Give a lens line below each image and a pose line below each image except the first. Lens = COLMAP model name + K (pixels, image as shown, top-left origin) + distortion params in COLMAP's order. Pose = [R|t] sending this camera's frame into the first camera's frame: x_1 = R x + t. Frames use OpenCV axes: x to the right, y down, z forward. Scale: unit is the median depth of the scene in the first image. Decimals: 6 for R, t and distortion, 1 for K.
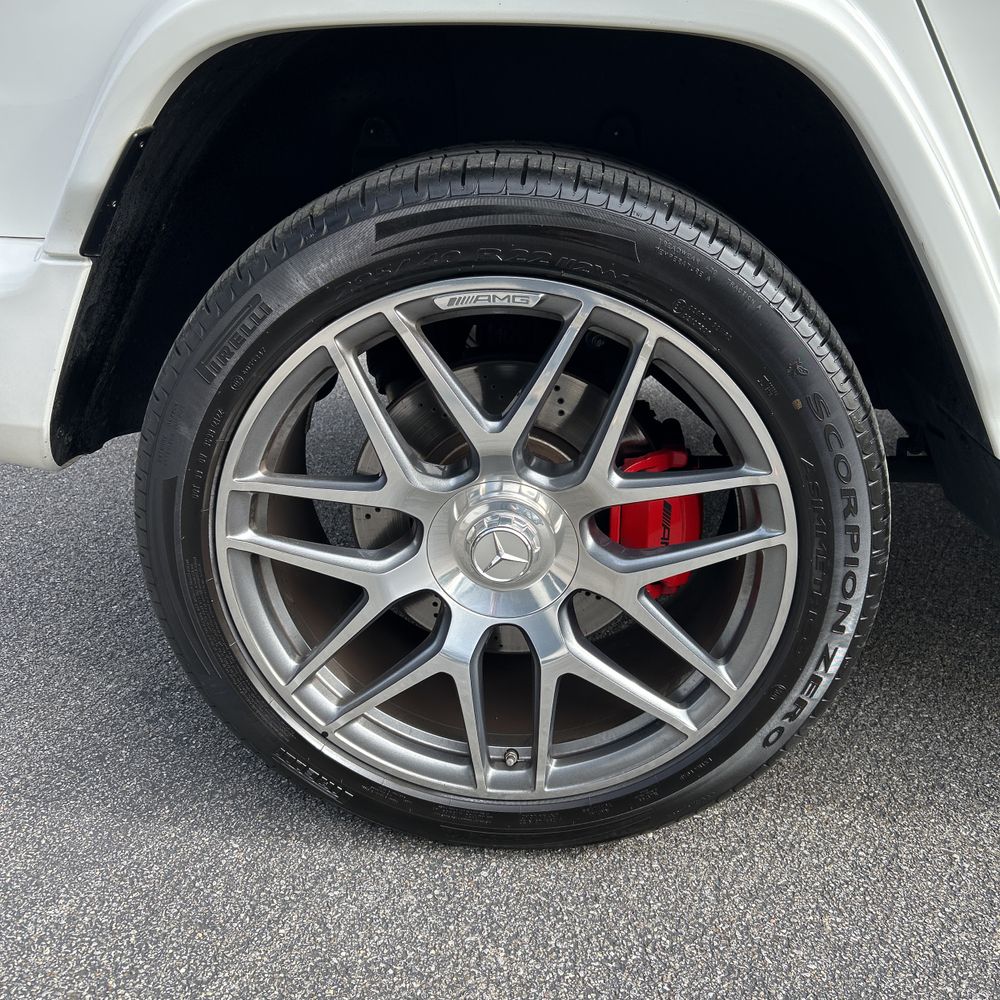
lens RADIAL K [[1018.7, 0, 500.1], [0, 1018.7, 502.9], [0, 0, 1]] dist [0.025837, 0.000000]
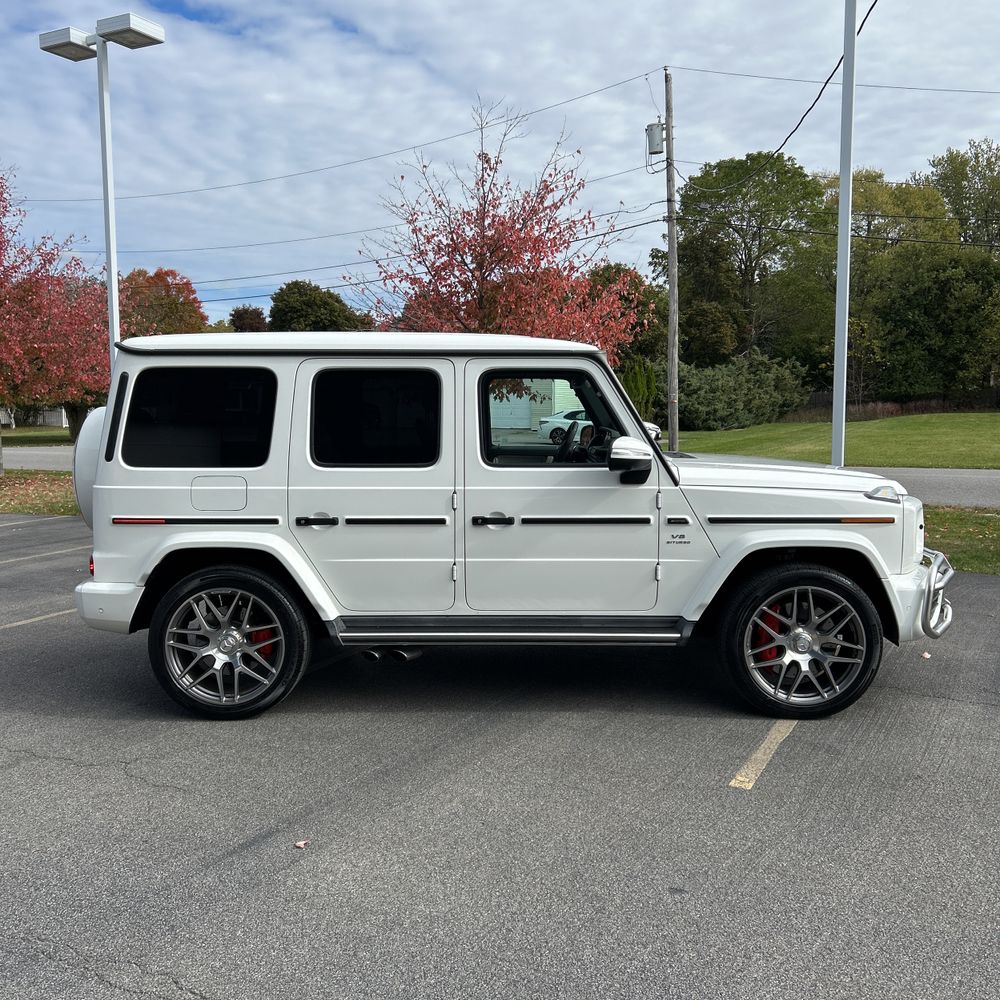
lens RADIAL K [[1018.7, 0, 501.4], [0, 1018.7, 481.0], [0, 0, 1]] dist [0.025837, 0.000000]
pose [[0.997650, -0.017406, 0.066269, 0.969037], [0.037797, 0.946527, -0.320404, 0.890979], [-0.057148, 0.322156, 0.944960, -3.779473]]
